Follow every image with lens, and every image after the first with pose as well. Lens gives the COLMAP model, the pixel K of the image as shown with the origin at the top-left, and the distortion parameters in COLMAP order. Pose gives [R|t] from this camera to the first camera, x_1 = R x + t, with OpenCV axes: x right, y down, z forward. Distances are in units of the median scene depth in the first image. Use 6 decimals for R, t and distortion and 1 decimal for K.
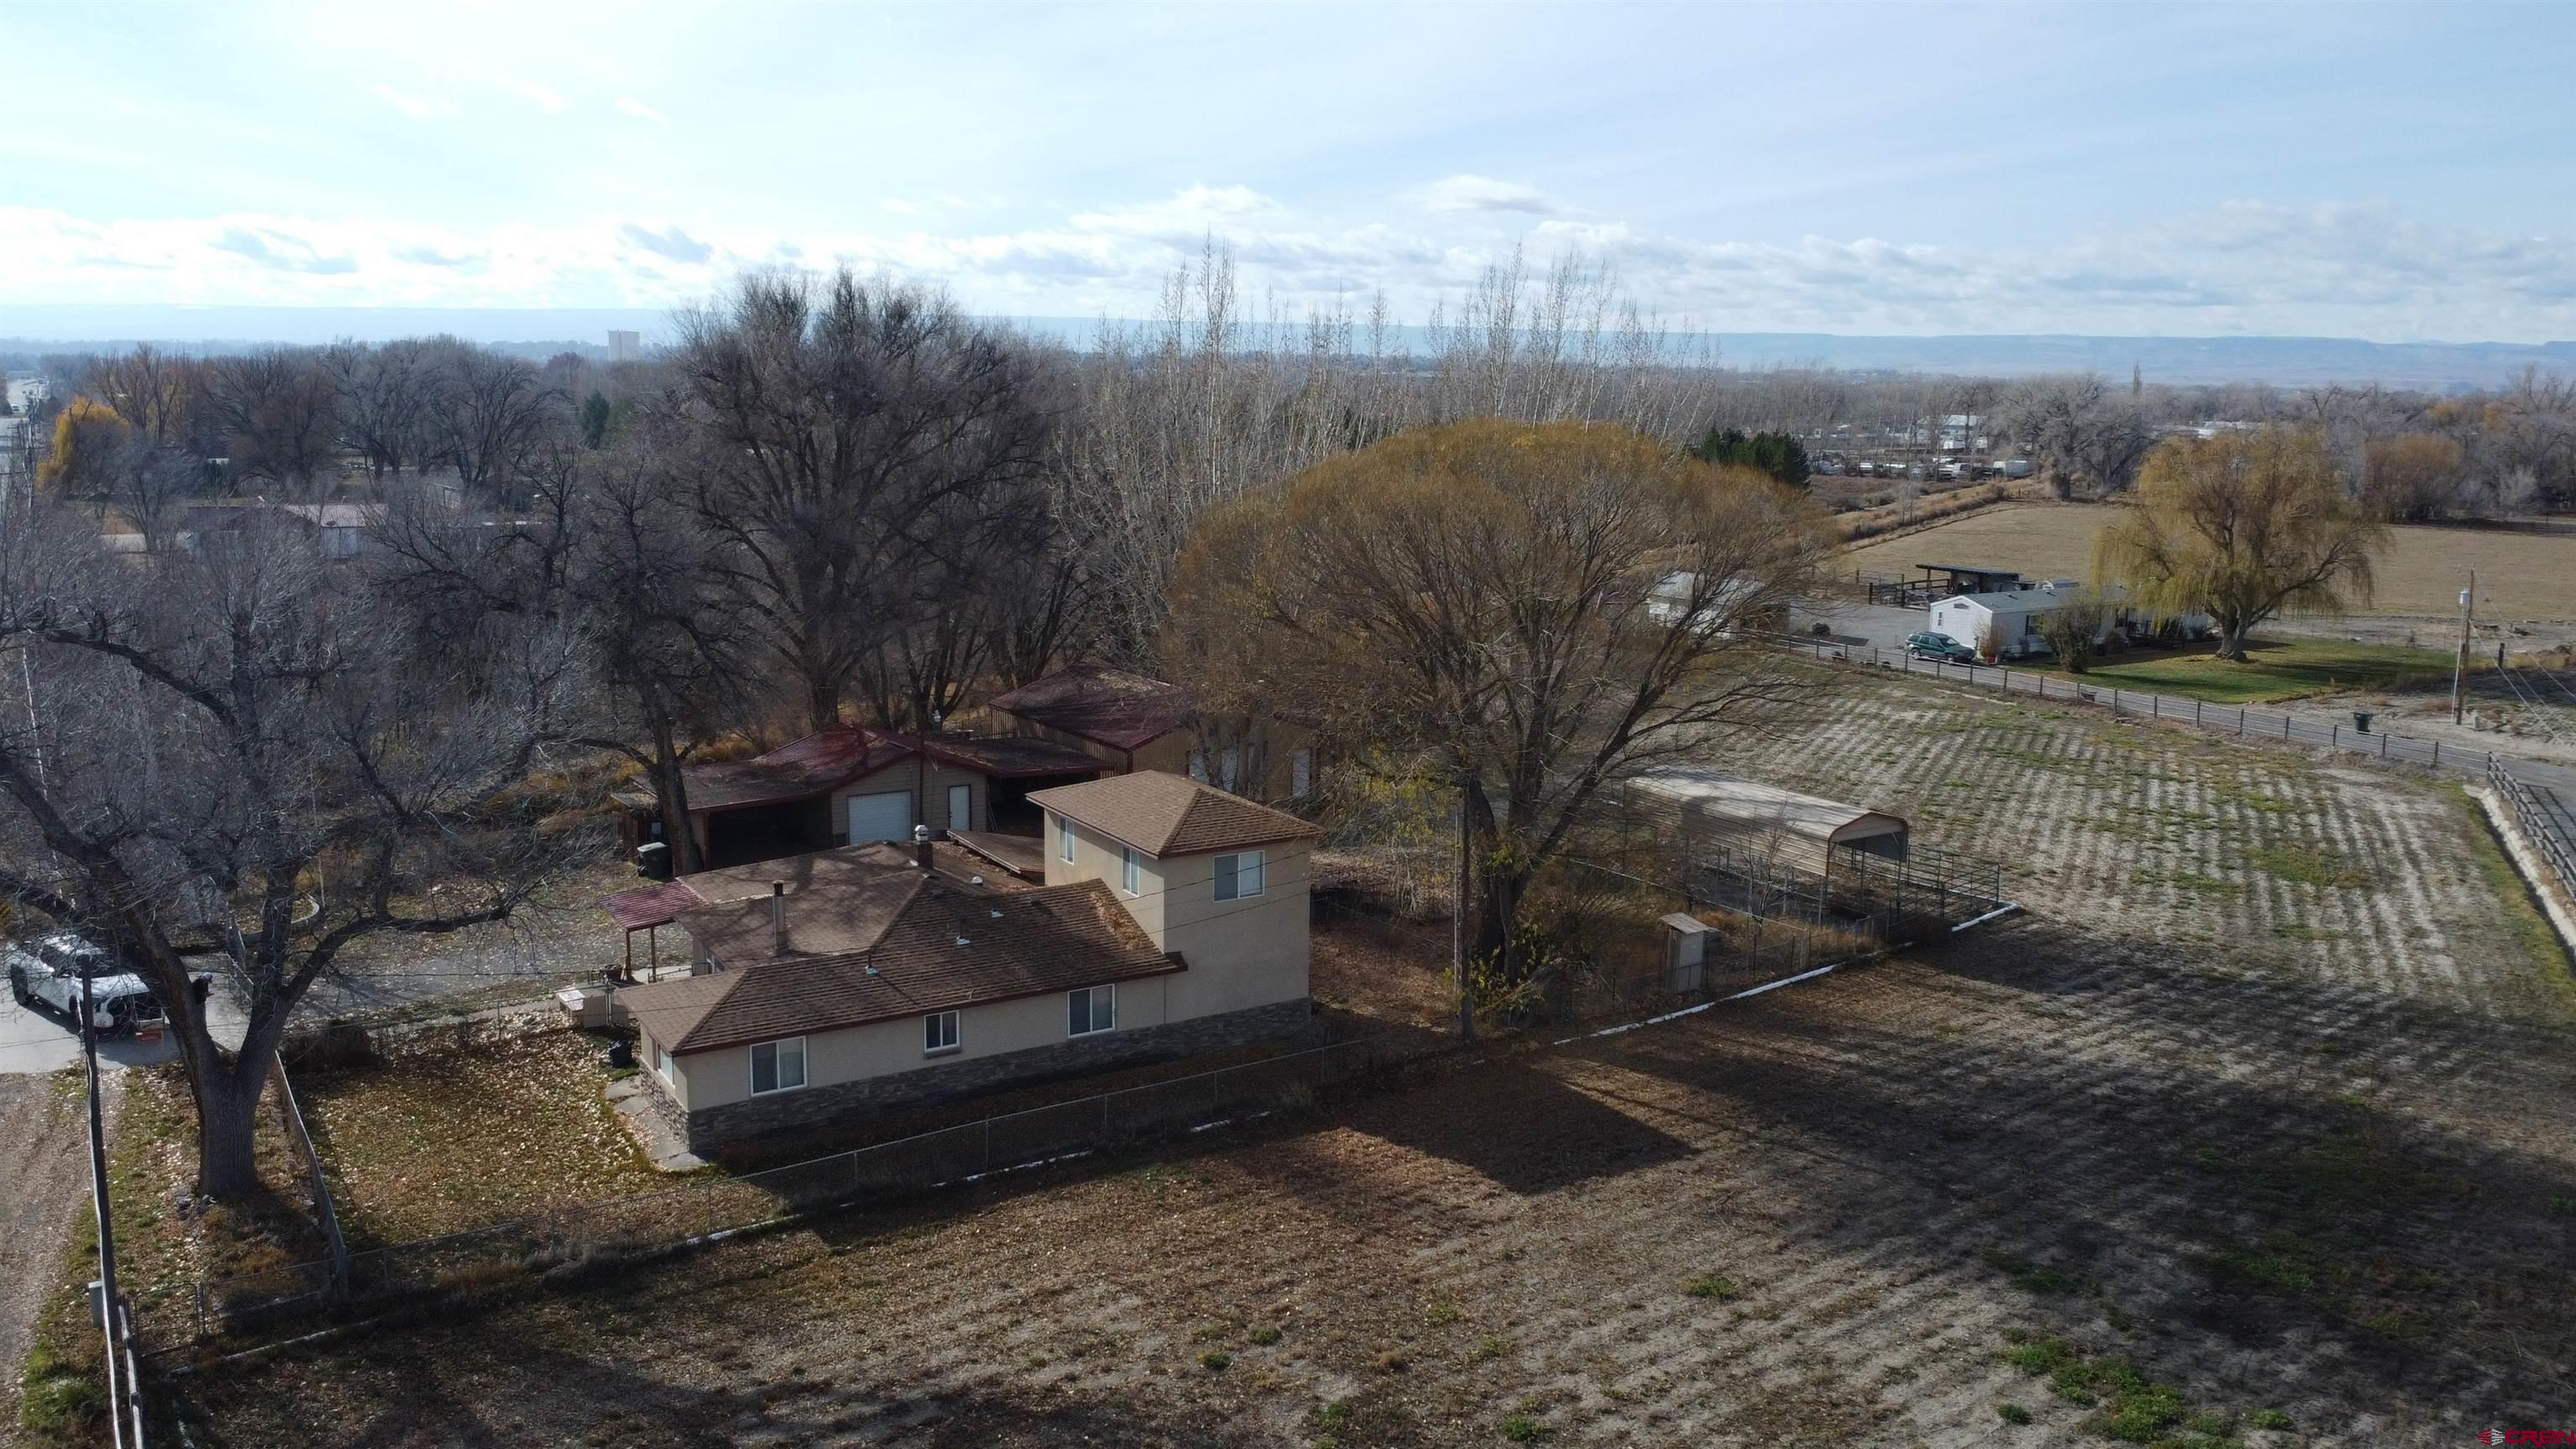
lens RADIAL K [[1943.6, 0, 1294.4], [0, 1943.6, 725.9], [0, 0, 1]] dist [0.001076, -0.005976]
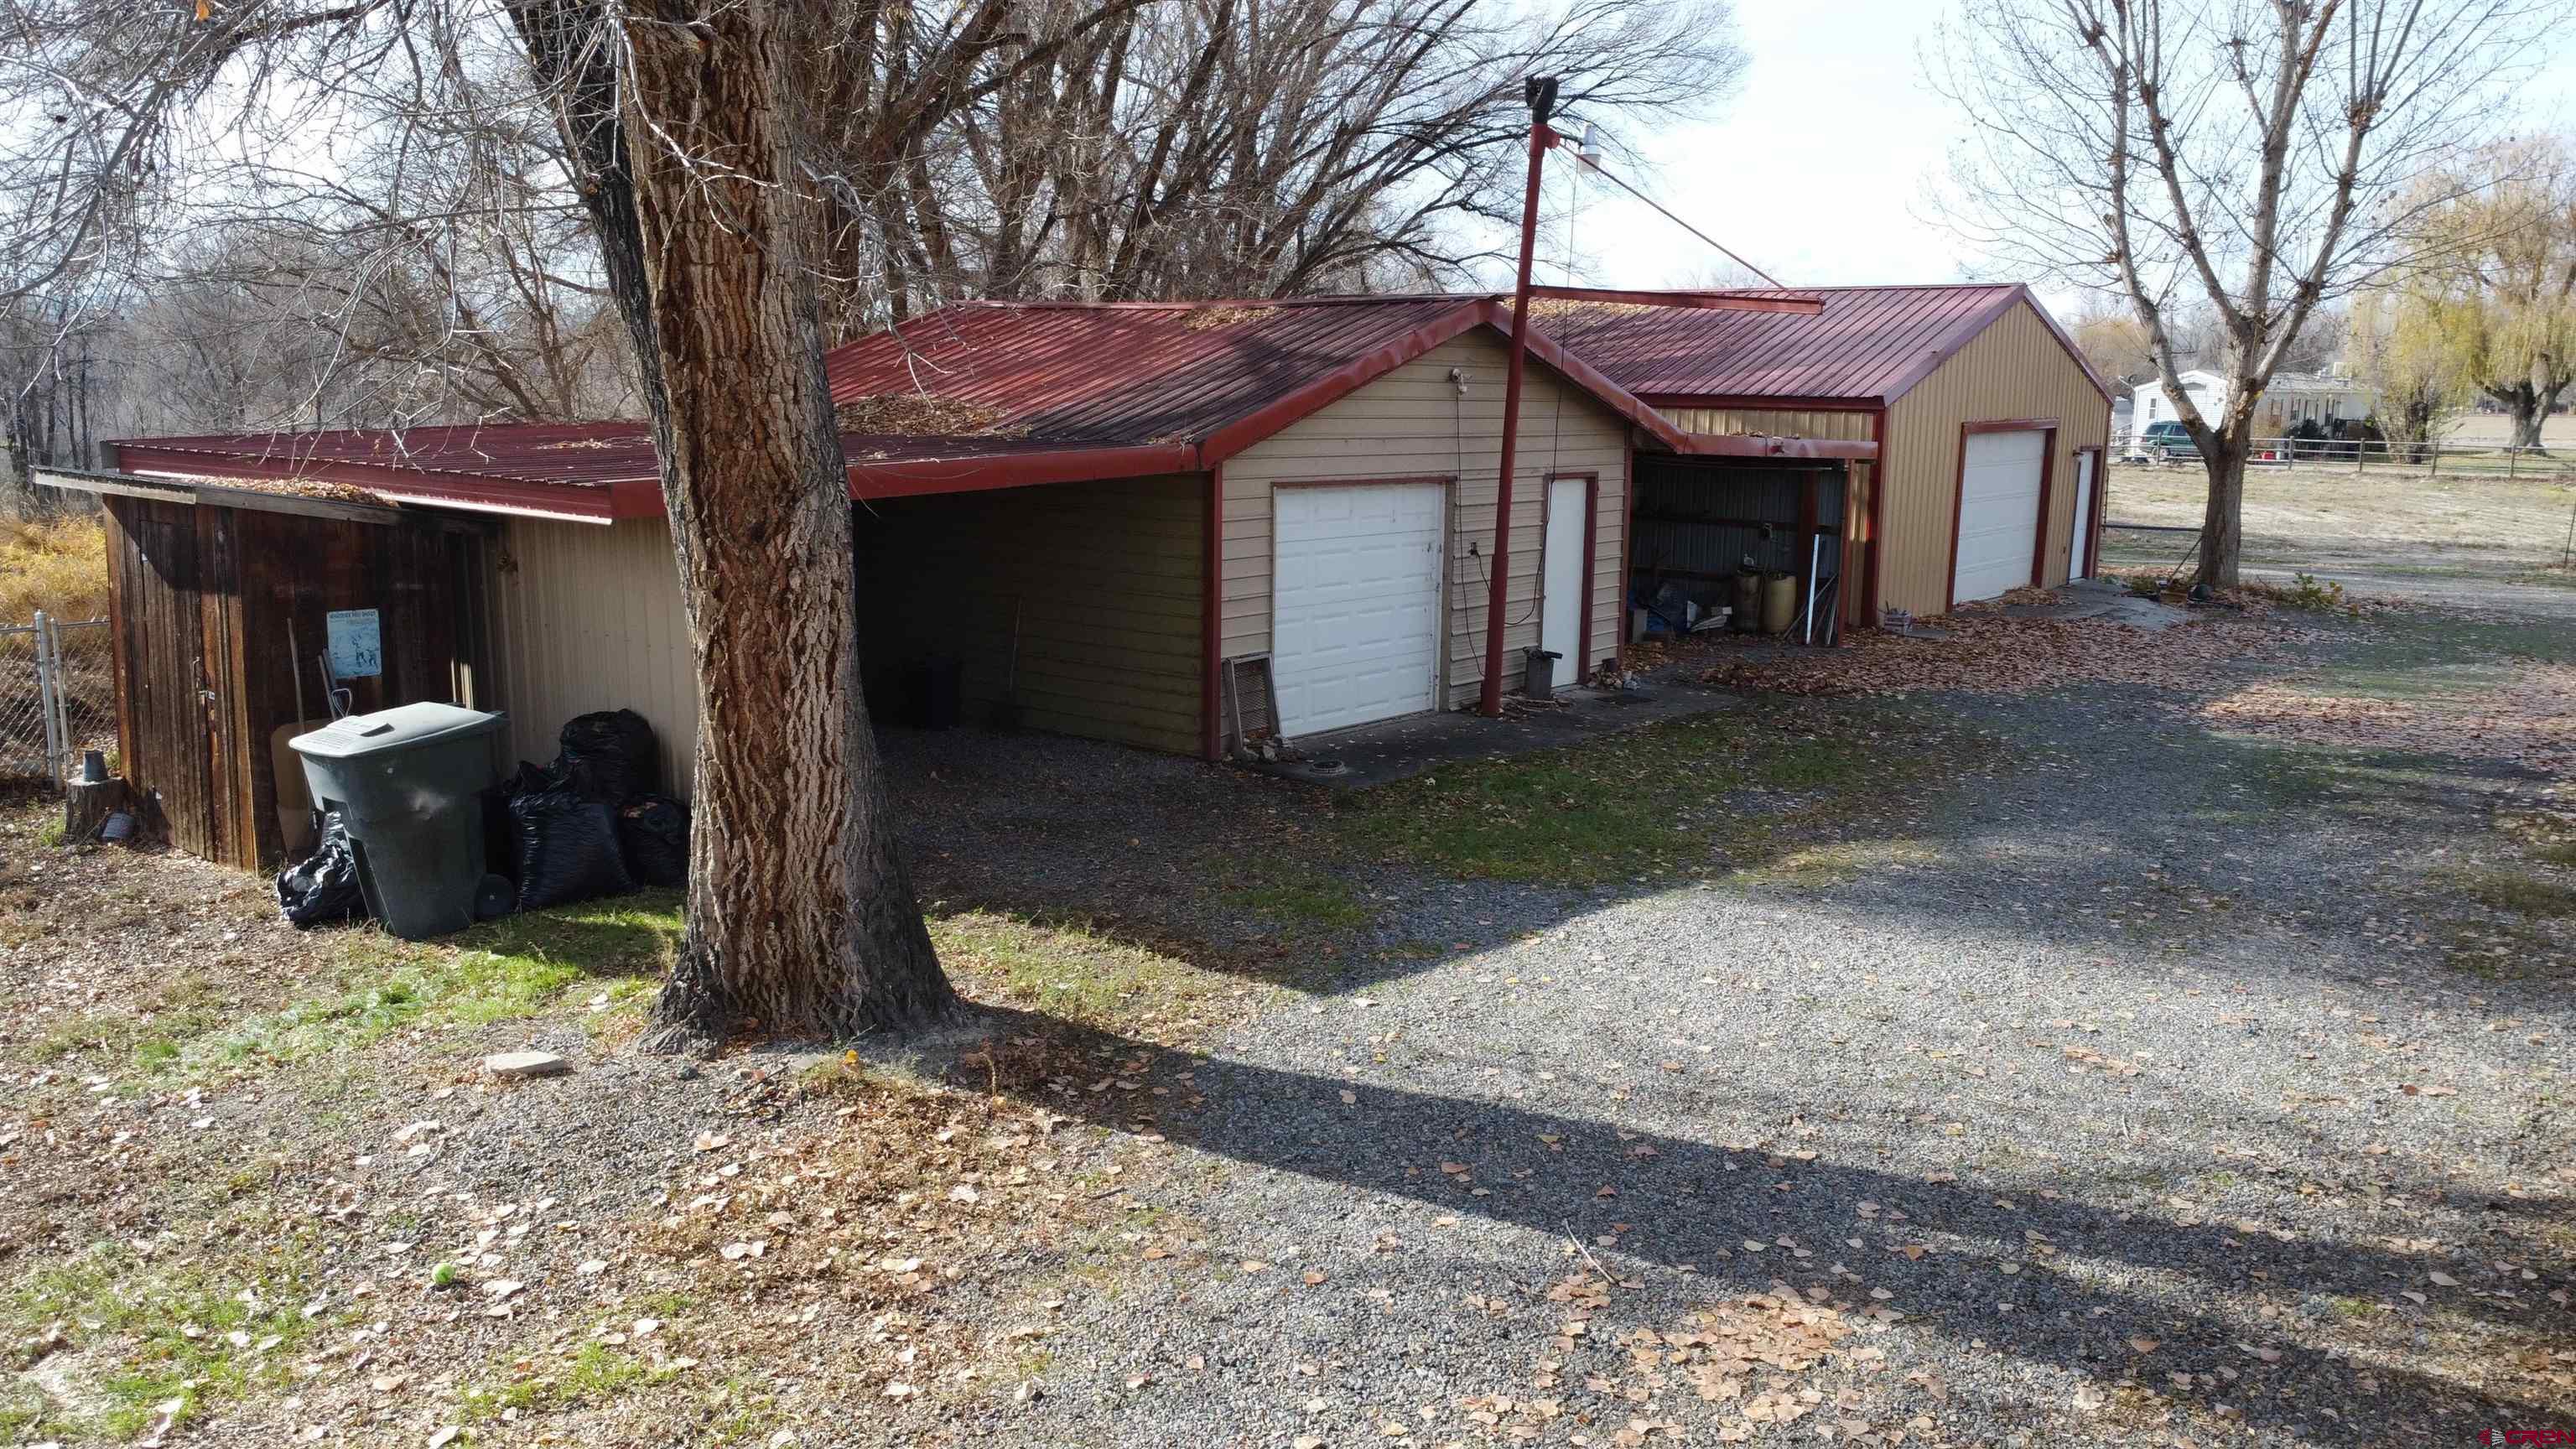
lens RADIAL K [[1943.6, 0, 1294.4], [0, 1943.6, 725.9], [0, 0, 1]] dist [0.001076, -0.005976]
pose [[0.956931, -0.052743, 0.285485, -0.429857], [0.051722, 0.998600, 0.011121, 0.090442], [-0.285671, 0.004123, 0.958319, 1.168516]]
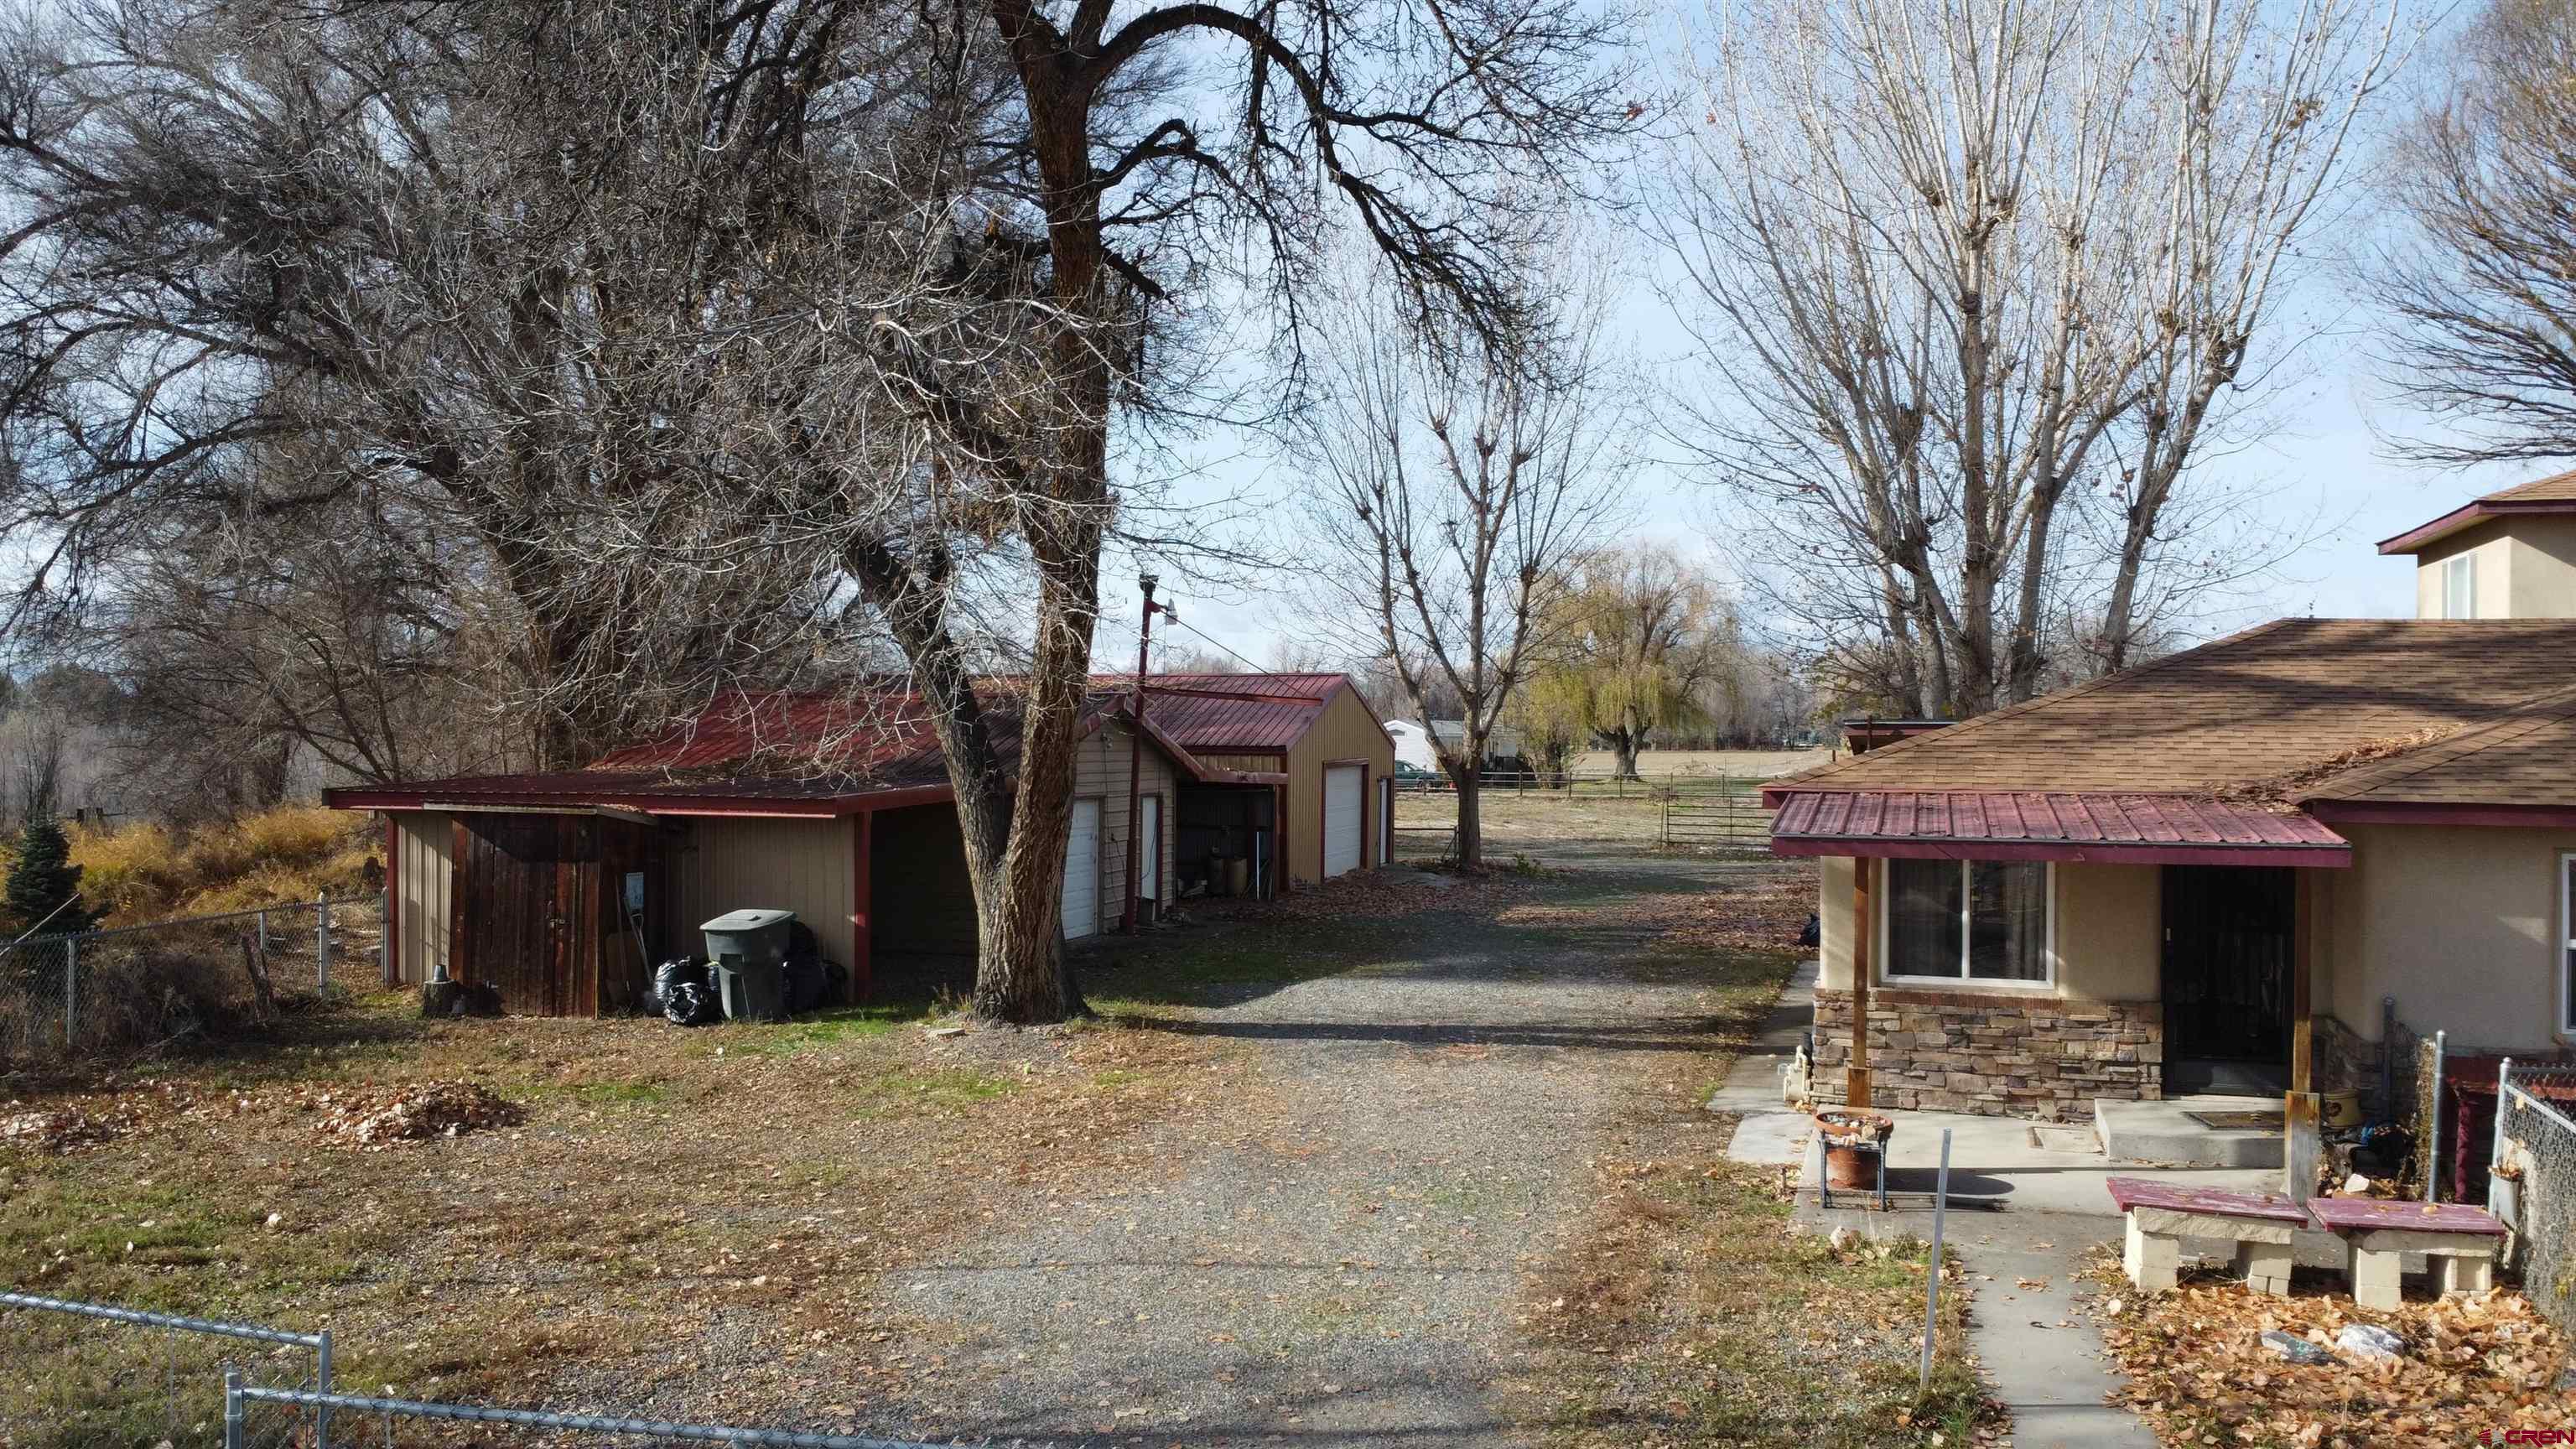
lens RADIAL K [[1943.6, 0, 1294.4], [0, 1943.6, 725.9], [0, 0, 1]] dist [0.001076, -0.005976]
pose [[0.772523, -0.009047, 0.634922, -0.640562], [0.119248, 0.984175, -0.131069, 0.116271], [-0.623689, 0.176967, 0.761377, 0.993324]]
